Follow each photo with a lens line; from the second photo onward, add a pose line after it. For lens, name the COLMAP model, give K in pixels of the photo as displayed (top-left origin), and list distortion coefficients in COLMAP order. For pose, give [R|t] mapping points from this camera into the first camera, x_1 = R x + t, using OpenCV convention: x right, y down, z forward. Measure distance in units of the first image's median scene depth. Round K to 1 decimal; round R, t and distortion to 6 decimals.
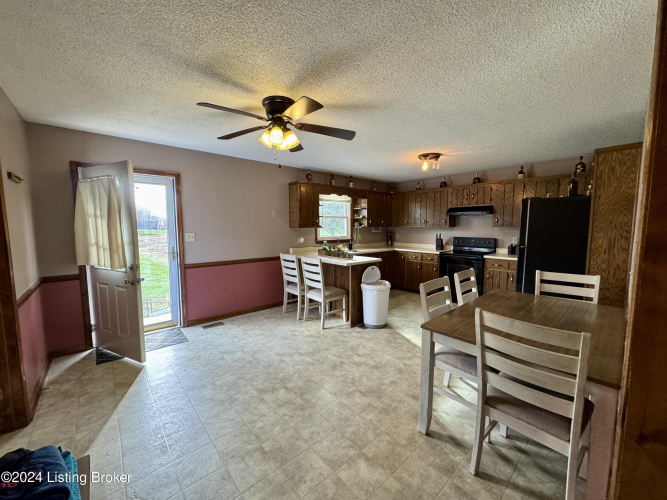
lens RADIAL K [[266.2, 0, 331.3], [0, 266.2, 251.0], [0, 0, 1]] dist [-0.000992, -0.000091]
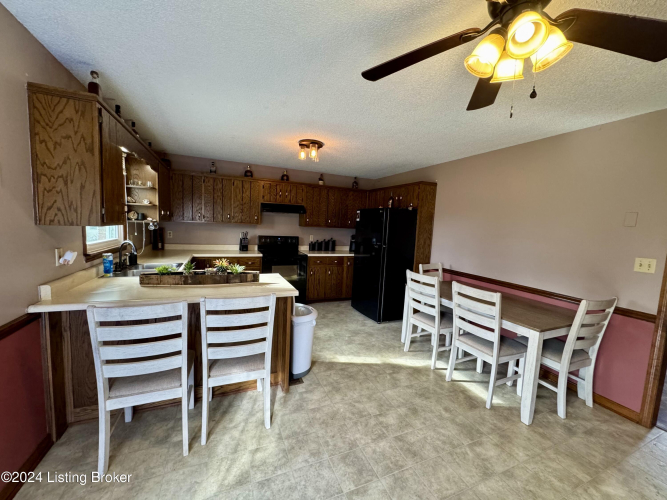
lens RADIAL K [[266.2, 0, 332.3], [0, 266.2, 248.7], [0, 0, 1]] dist [-0.000992, -0.000091]
pose [[0.309368, -0.073577, 0.948092, -0.479308], [0.045547, 0.997004, 0.062511, -0.081713], [-0.949851, 0.023844, 0.311792, 0.746146]]
